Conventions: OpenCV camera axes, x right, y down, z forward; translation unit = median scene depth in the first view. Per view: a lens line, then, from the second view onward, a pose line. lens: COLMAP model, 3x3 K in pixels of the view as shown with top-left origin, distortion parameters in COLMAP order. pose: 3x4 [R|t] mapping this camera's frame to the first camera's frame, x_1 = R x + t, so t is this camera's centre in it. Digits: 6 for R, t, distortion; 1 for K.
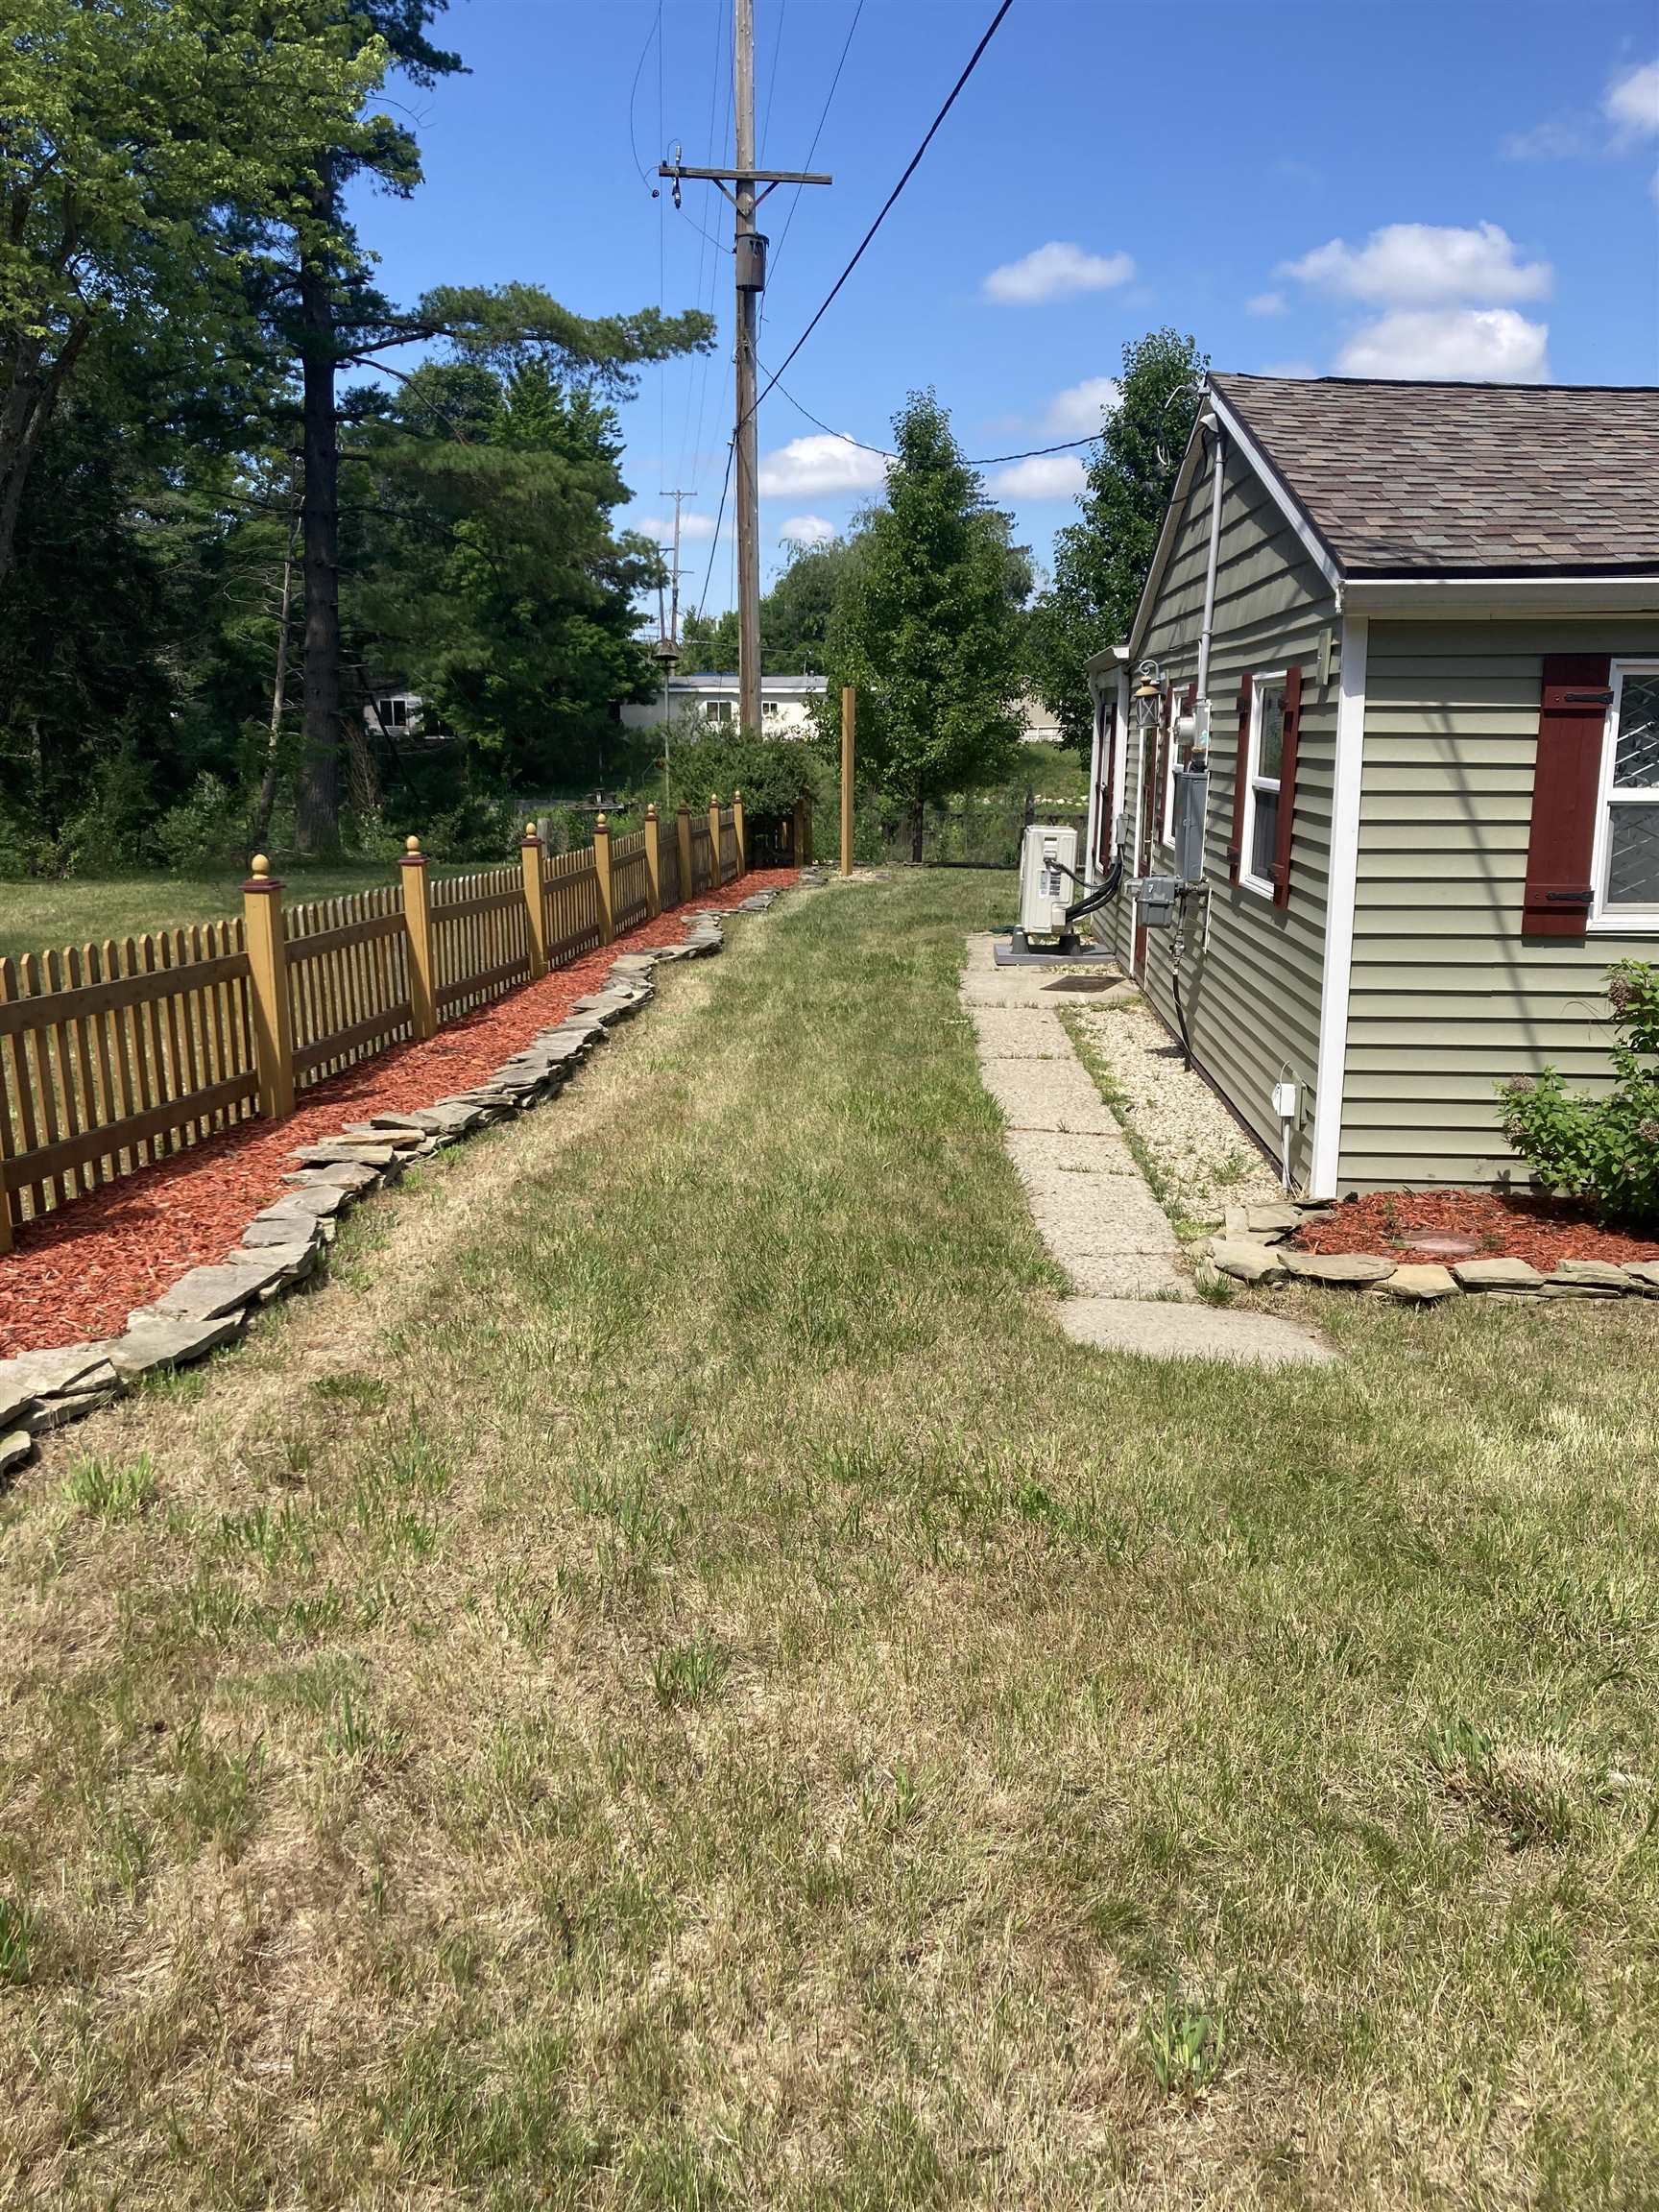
lens RADIAL K [[1824.8, 0, 902.8], [0, 1824.8, 1138.9], [0, 0, 1]] dist [0.037513, -0.005877]
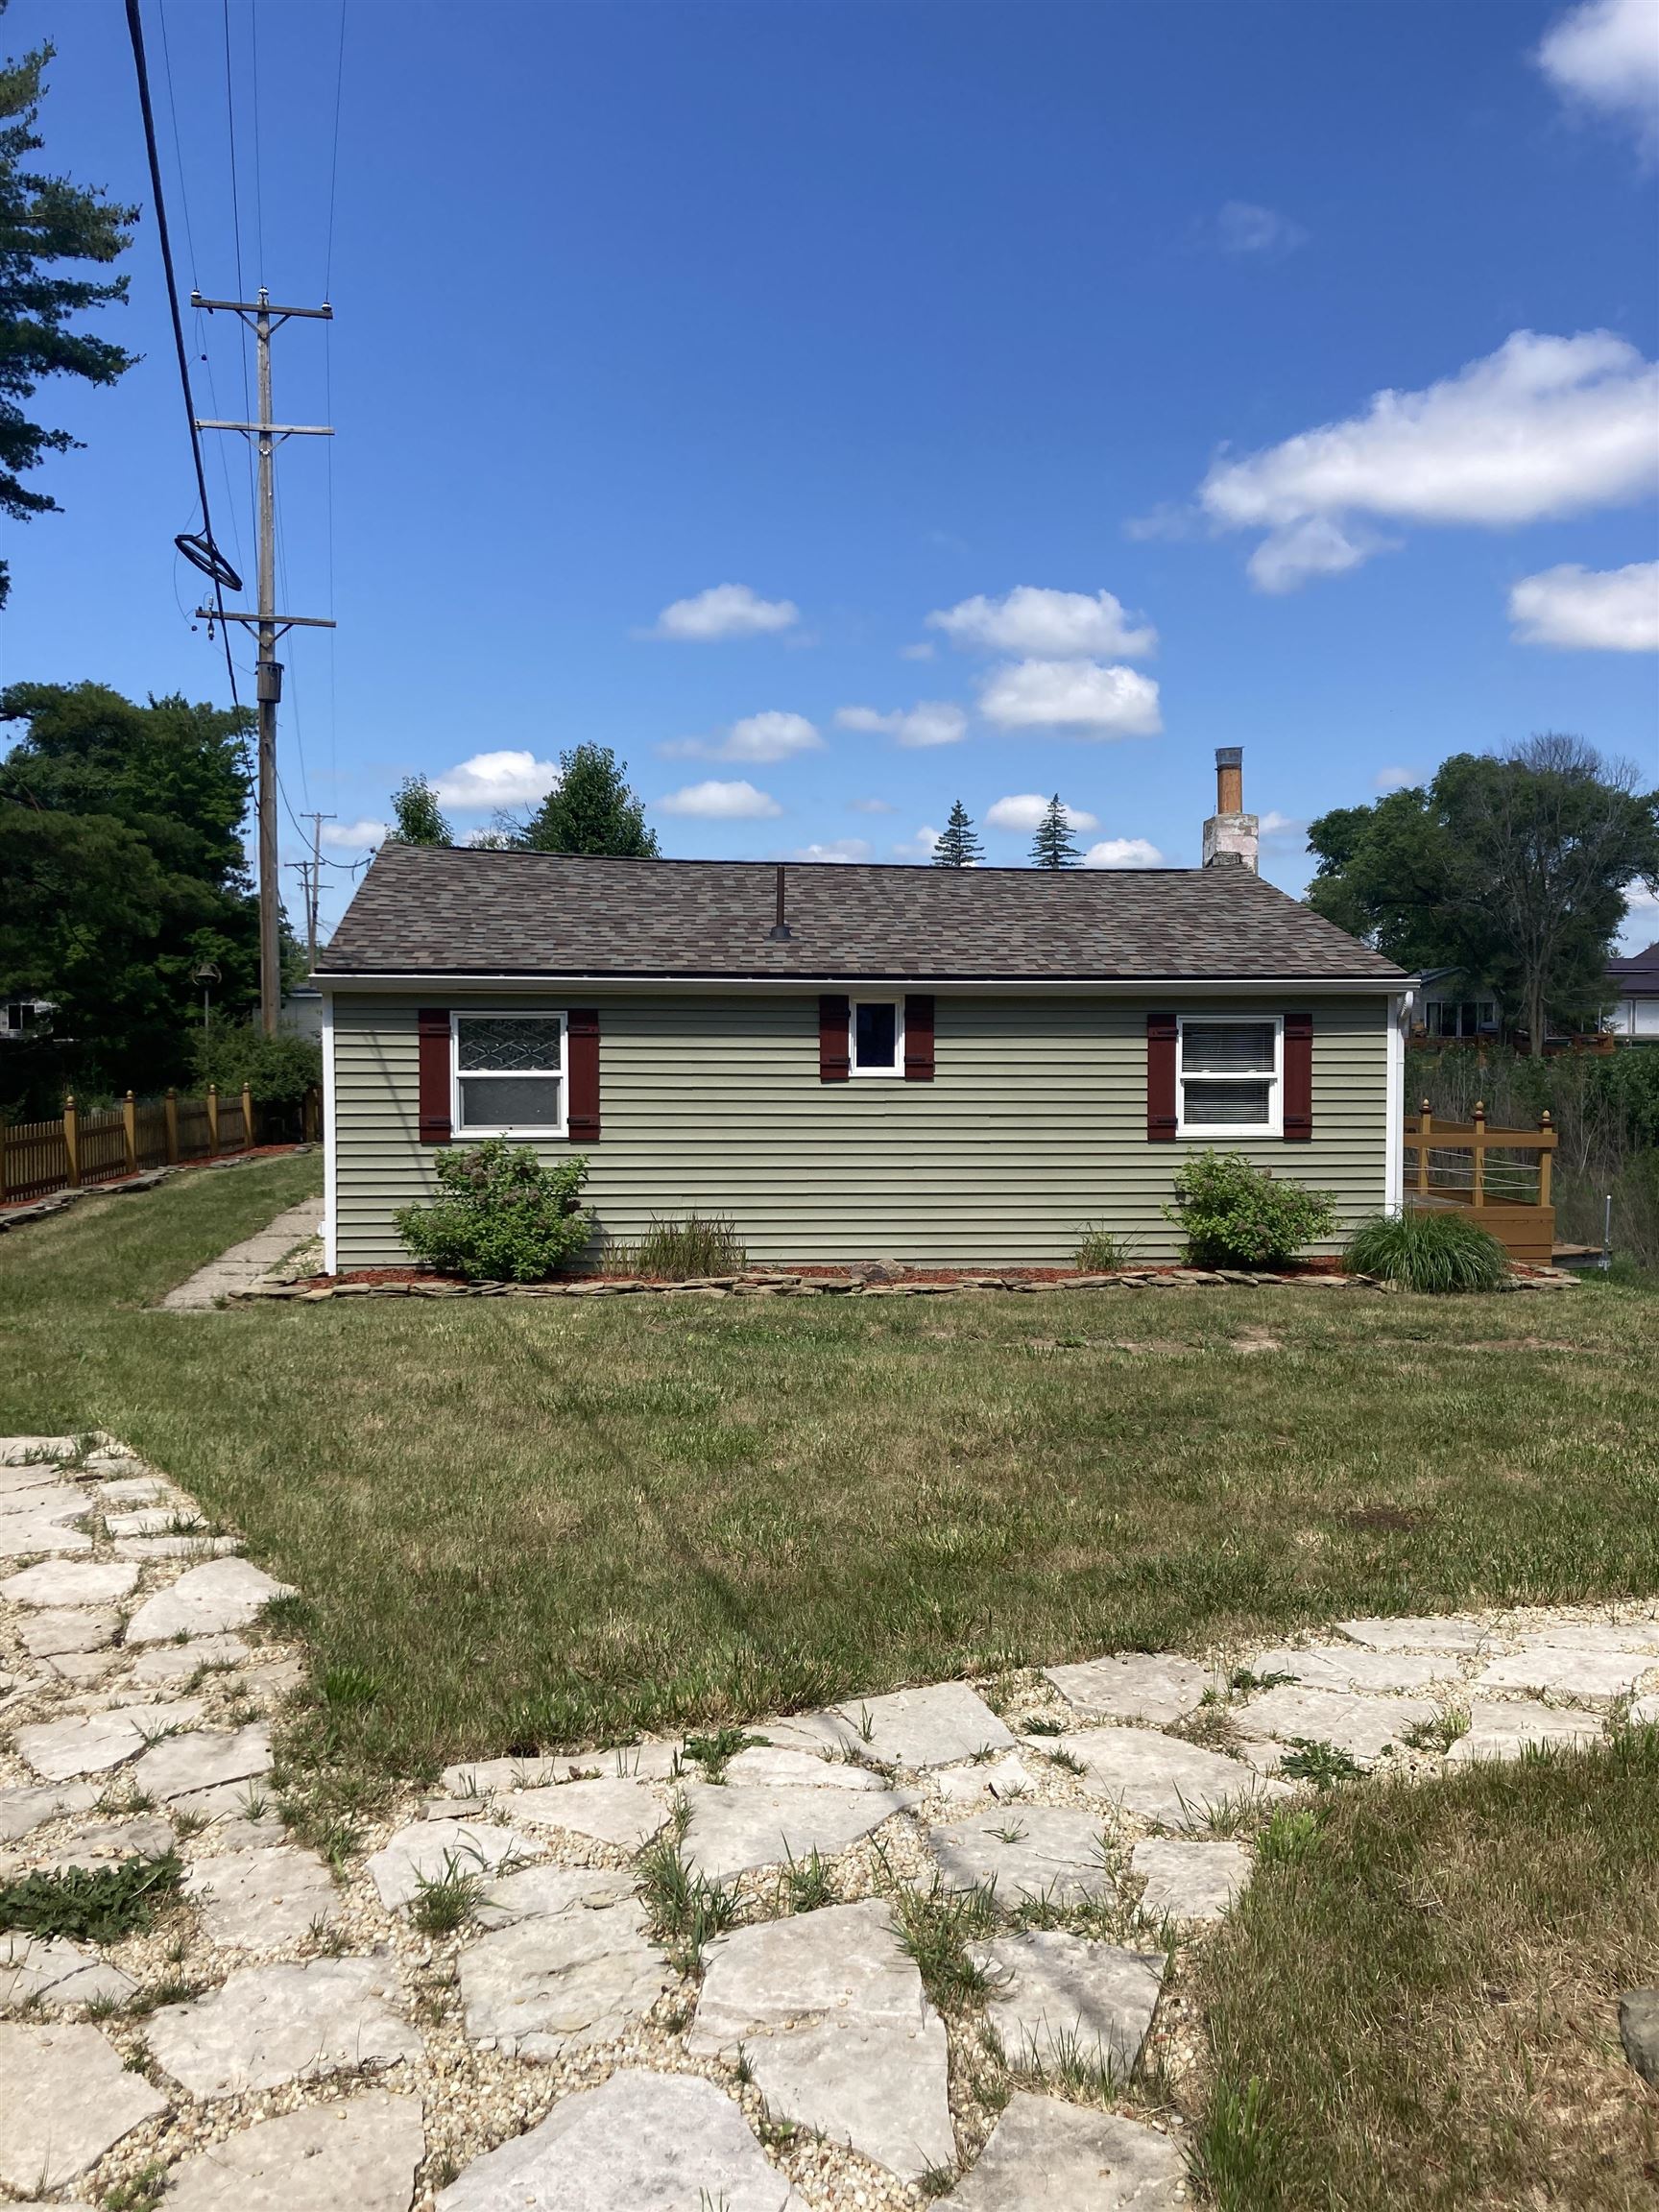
lens RADIAL K [[1812.6, 0, 927.3], [0, 1812.6, 1180.3], [0, 0, 1]] dist [0.006131, 0.005576]
pose [[0.983304, -0.015970, 0.181269, 0.128871], [0.040563, 0.990314, -0.132789, 0.055058], [-0.177392, 0.137925, 0.974427, -0.262753]]
